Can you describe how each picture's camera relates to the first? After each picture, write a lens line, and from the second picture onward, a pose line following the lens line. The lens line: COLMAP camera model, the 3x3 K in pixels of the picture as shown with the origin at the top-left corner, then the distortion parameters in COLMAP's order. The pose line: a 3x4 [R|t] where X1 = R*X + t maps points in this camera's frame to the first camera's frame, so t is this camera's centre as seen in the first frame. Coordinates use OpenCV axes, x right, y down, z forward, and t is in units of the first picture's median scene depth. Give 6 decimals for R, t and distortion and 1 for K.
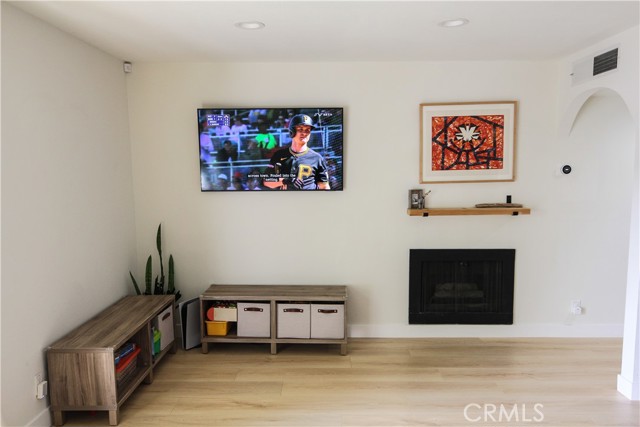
lens RADIAL K [[498.3, 0, 320.0], [0, 498.3, 213.5], [0, 0, 1]] dist [0.007146, 0.002630]
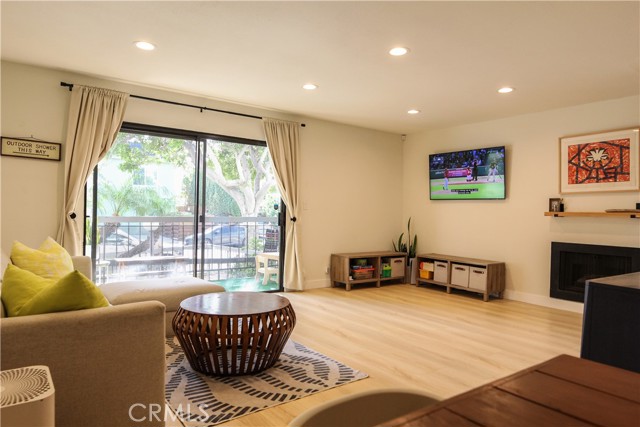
lens RADIAL K [[424.4, 0, 320.0], [0, 424.4, 213.5], [0, 0, 1]] dist [0.006333, 0.001674]
pose [[0.598801, 0.022650, -0.800577, 0.758679], [-0.107032, 0.992897, -0.051965, 0.127608], [0.793714, 0.116804, 0.596972, -0.229471]]
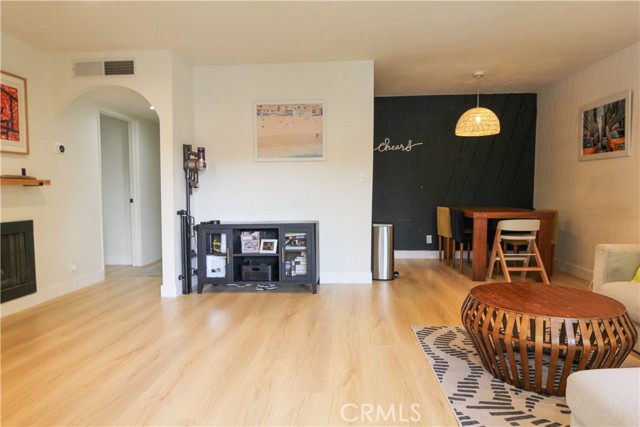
lens RADIAL K [[412.4, 0, 320.0], [0, 412.4, 213.5], [0, 0, 1]] dist [0.000466, -0.000568]
pose [[0.053321, -0.050480, 0.997301, -0.457743], [0.105063, 0.993462, 0.044669, 0.085472], [-0.993035, 0.102398, 0.058276, 0.354315]]
